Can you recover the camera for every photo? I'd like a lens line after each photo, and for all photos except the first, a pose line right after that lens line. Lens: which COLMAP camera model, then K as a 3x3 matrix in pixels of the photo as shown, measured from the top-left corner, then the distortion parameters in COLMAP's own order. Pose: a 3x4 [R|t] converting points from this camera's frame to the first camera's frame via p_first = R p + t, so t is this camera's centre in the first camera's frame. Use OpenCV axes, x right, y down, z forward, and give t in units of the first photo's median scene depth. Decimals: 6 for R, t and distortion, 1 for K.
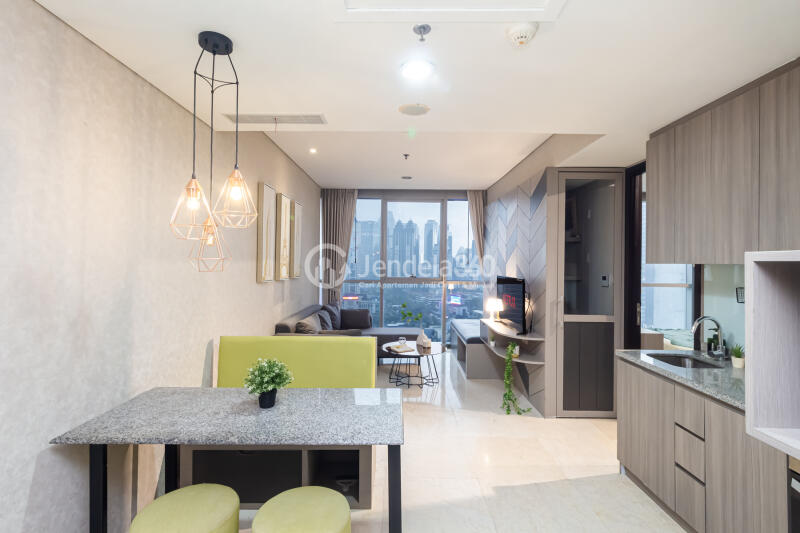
lens RADIAL K [[371.5, 0, 398.9], [0, 371.5, 264.8], [0, 0, 1]] dist [0.004936, 0.000908]
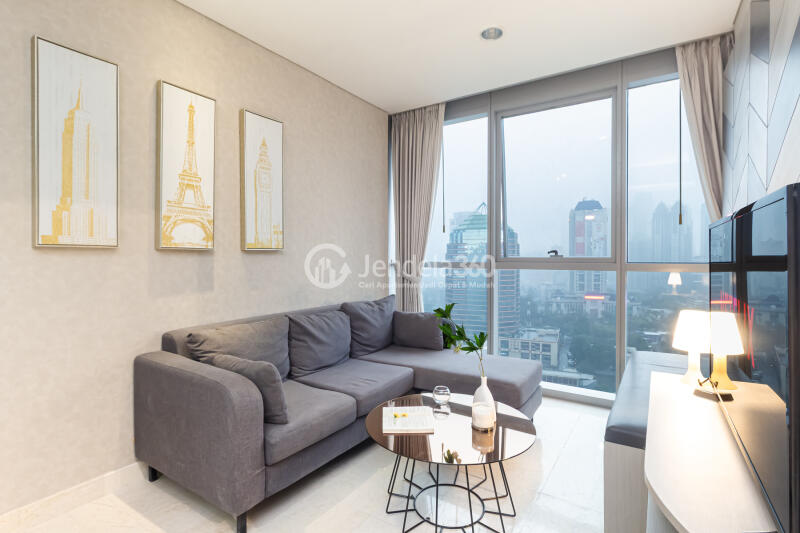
lens RADIAL K [[388.5, 0, 399.4], [0, 388.5, 264.2], [0, 0, 1]] dist [-0.001770, 0.000590]
pose [[0.830243, -0.004816, -0.557381, 0.192153], [0.011108, 0.999907, 0.007907, 0.043845], [0.557292, -0.012756, 0.830219, 0.522825]]
